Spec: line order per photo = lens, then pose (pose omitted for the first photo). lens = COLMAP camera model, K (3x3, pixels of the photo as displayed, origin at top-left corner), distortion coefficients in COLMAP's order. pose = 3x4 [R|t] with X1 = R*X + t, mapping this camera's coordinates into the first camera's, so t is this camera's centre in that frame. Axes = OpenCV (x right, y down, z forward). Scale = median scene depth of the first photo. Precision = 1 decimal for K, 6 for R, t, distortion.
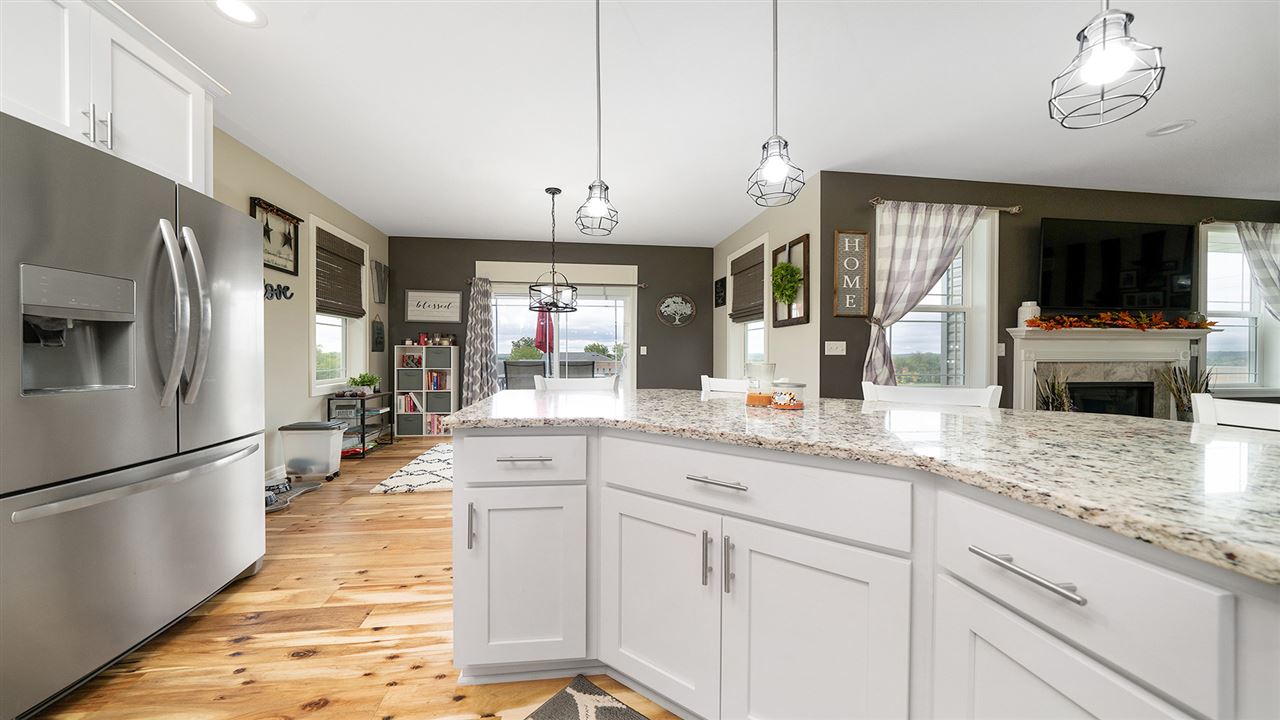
lens RADIAL K [[439.5, 0, 636.1], [0, 439.5, 362.3], [0, 0, 1]] dist [-0.000312, 0.000080]
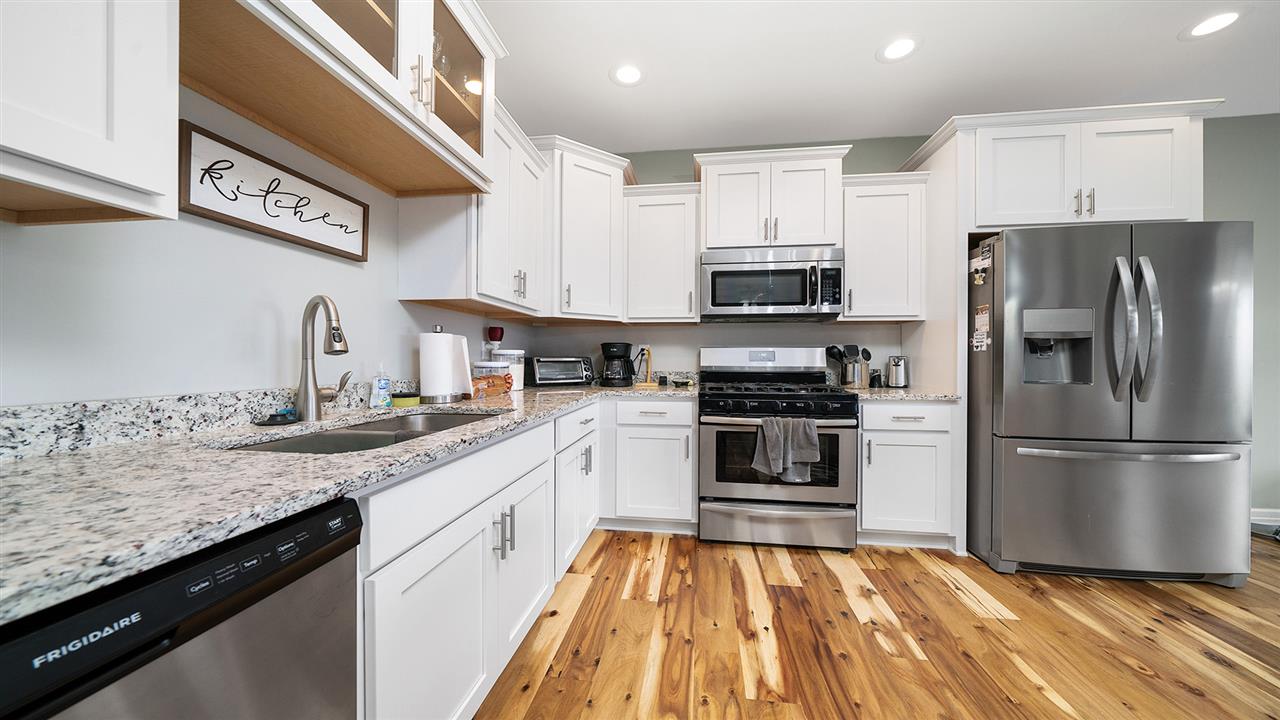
lens RADIAL K [[458.1, 0, 639.0], [0, 458.1, 361.9], [0, 0, 1]] dist [-0.002488, -0.000093]
pose [[-0.257993, 0.000559, -0.966147, 0.596208], [-0.019351, 0.999796, 0.005746, 0.005693], [0.965953, 0.020178, -0.257929, -0.019332]]
